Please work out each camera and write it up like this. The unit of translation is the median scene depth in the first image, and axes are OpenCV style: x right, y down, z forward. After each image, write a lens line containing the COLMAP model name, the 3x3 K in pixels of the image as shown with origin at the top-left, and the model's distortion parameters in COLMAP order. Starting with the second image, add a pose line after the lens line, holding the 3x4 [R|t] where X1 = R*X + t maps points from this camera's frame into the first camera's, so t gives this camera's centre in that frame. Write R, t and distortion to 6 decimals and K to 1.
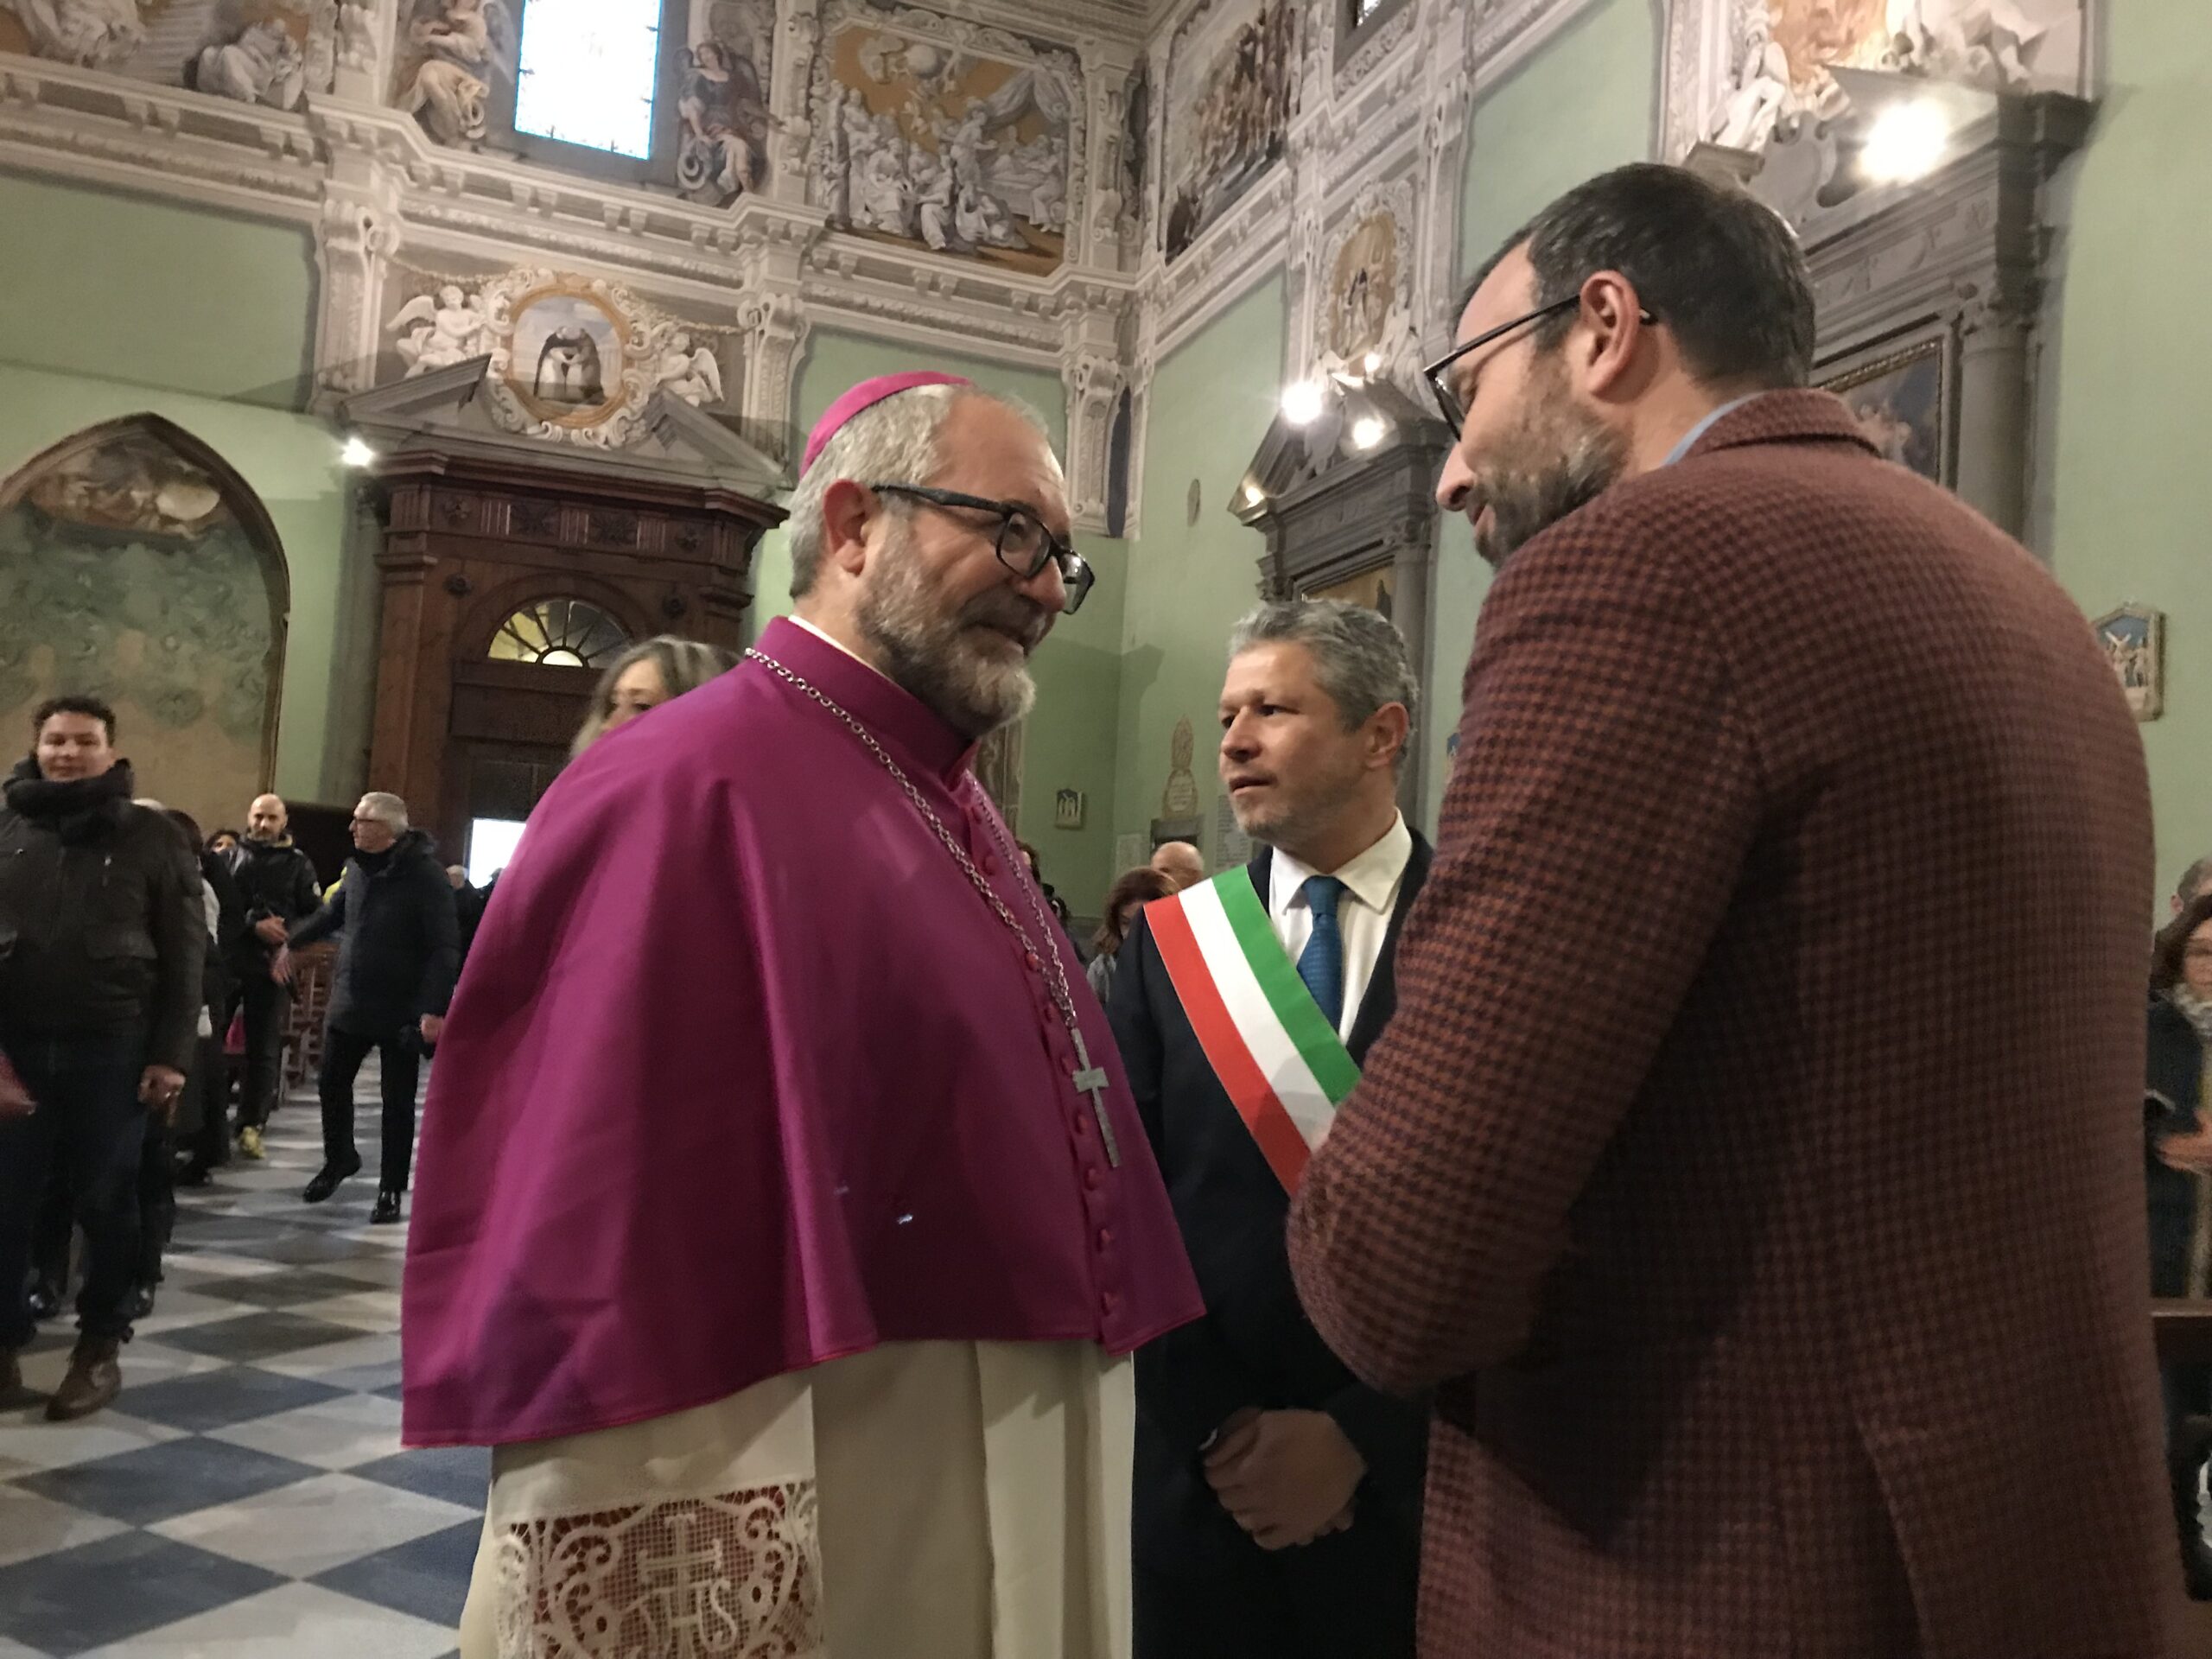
lens RADIAL K [[1637.0, 0, 1106.0], [0, 1637.0, 829.5], [0, 0, 1]] dist [-0.004697, 0.001154]
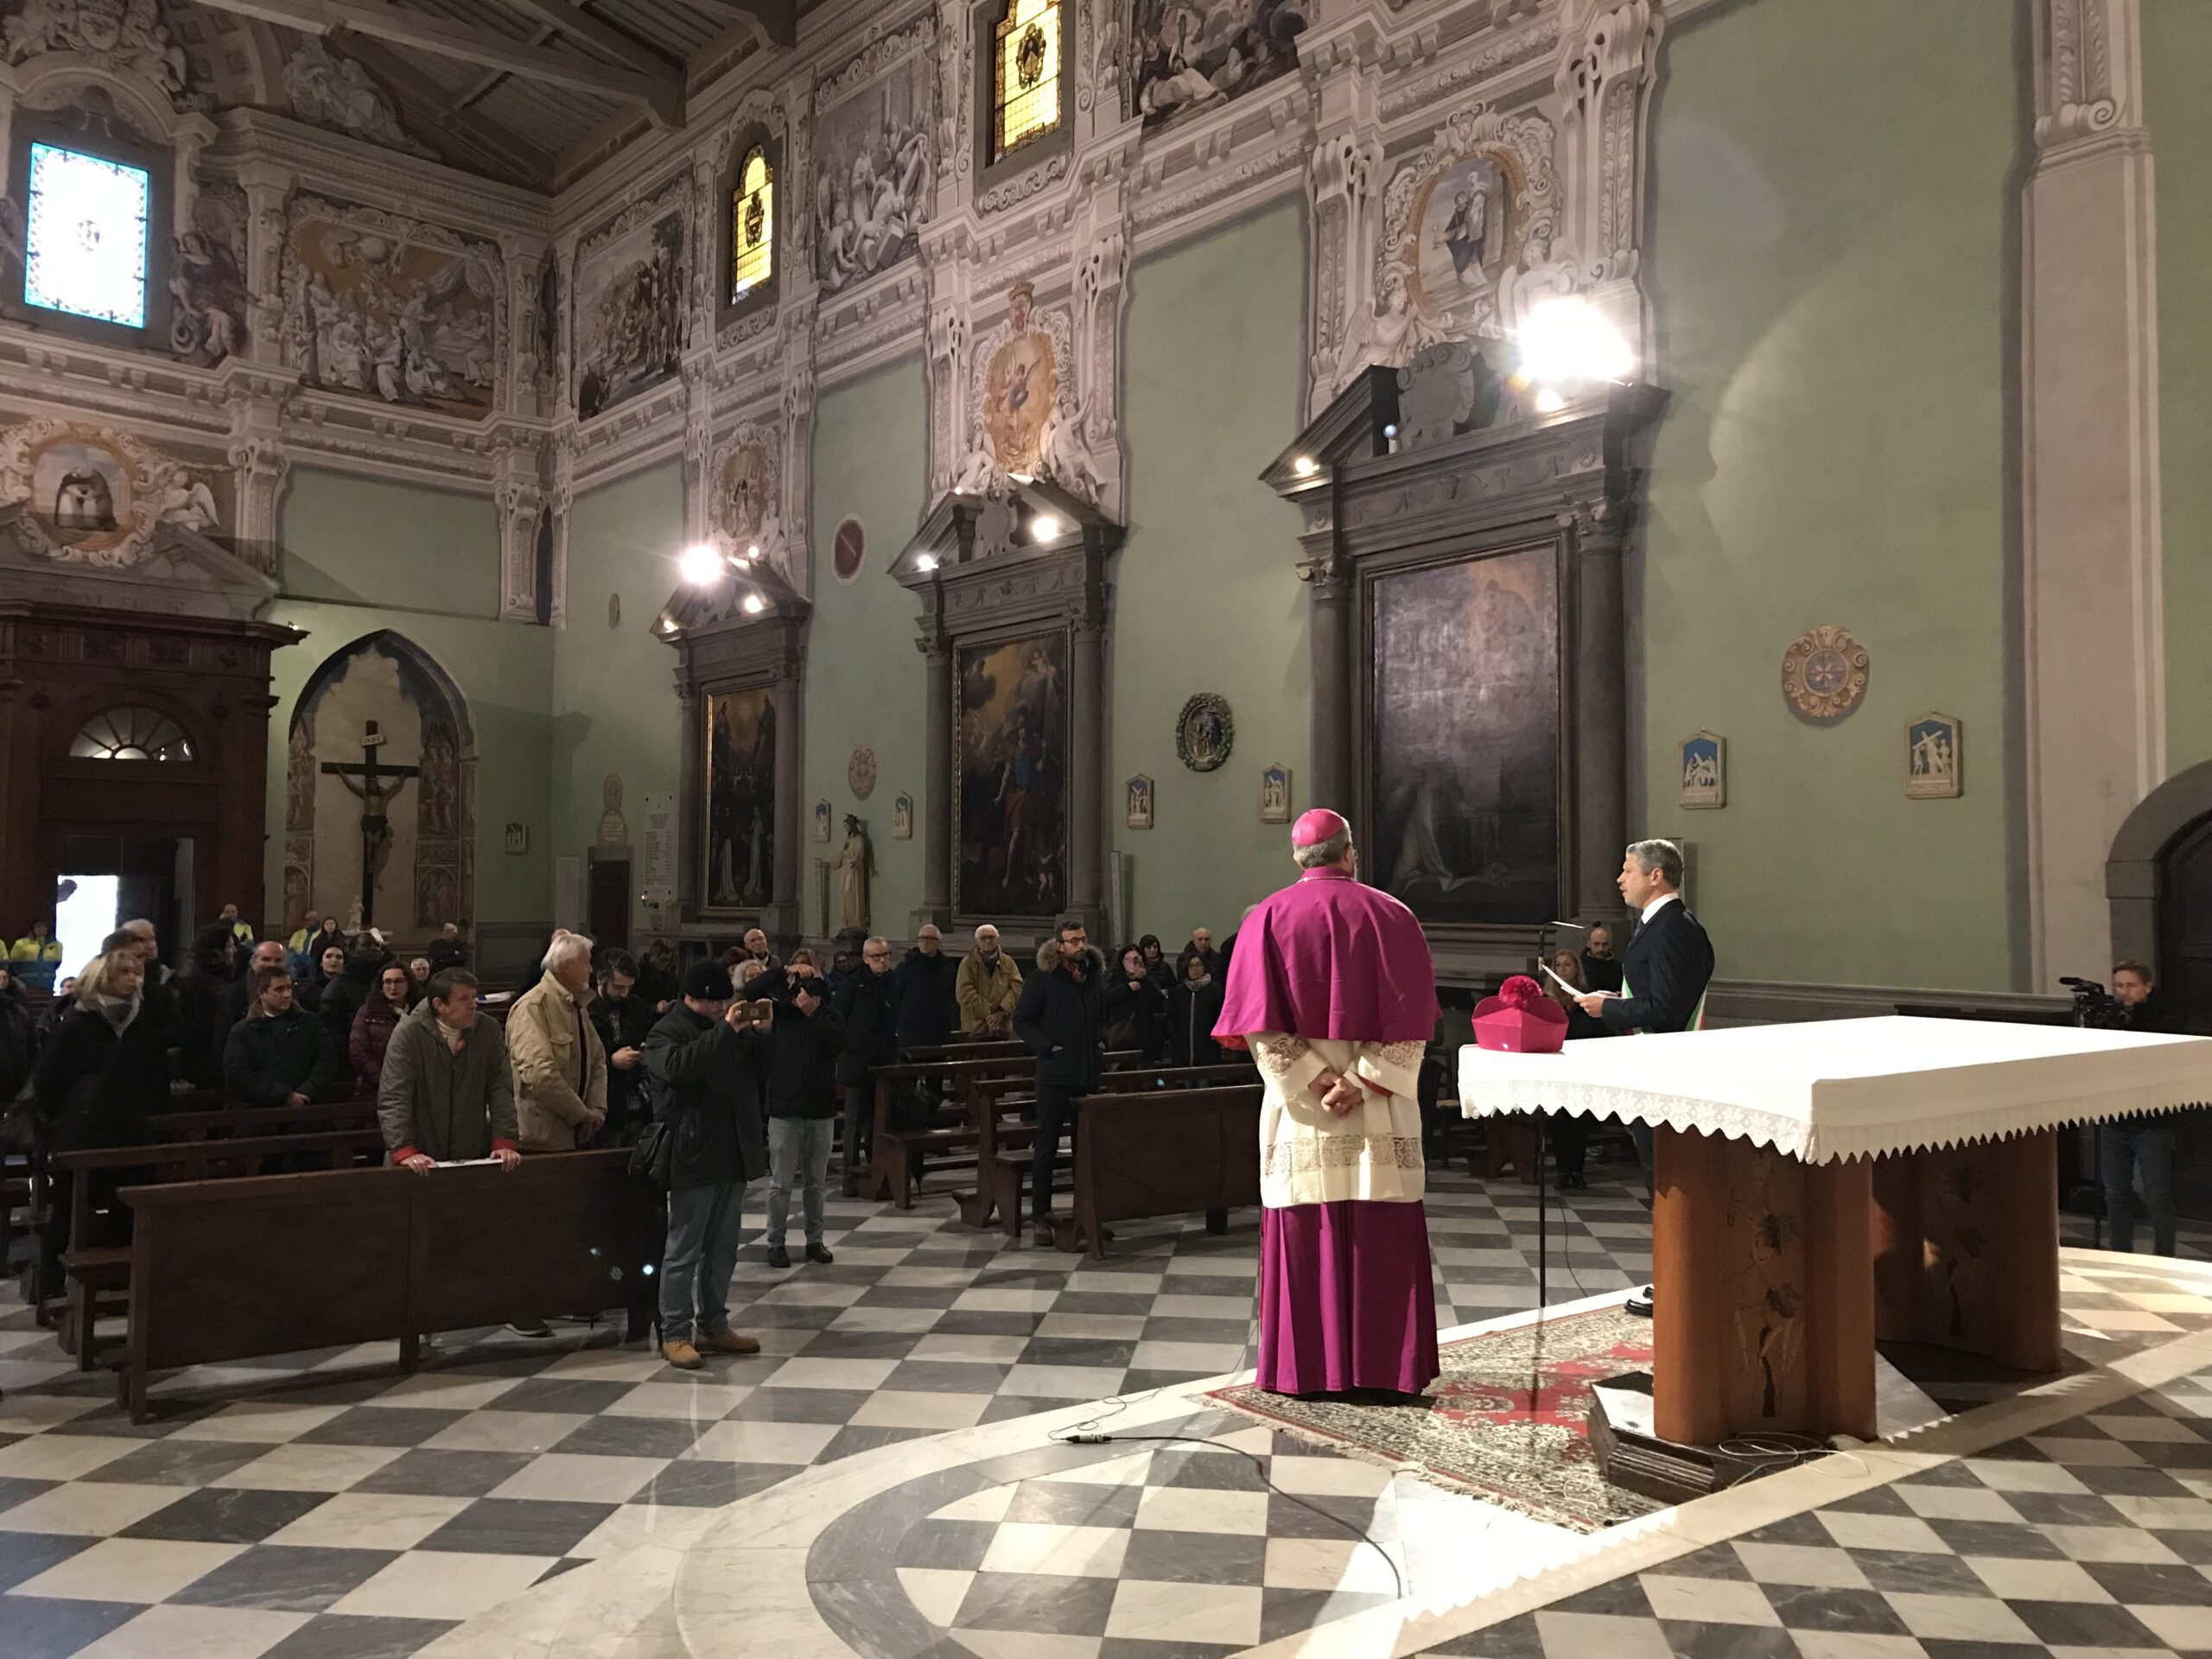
lens RADIAL K [[1637.0, 0, 1106.0], [0, 1637.0, 829.5], [0, 0, 1]] dist [-0.004697, 0.001154]
pose [[0.917712, -0.040033, 0.395223, -0.115465], [0.025342, 0.998783, 0.042323, -0.067098], [-0.396436, -0.028824, 0.917610, -0.409869]]
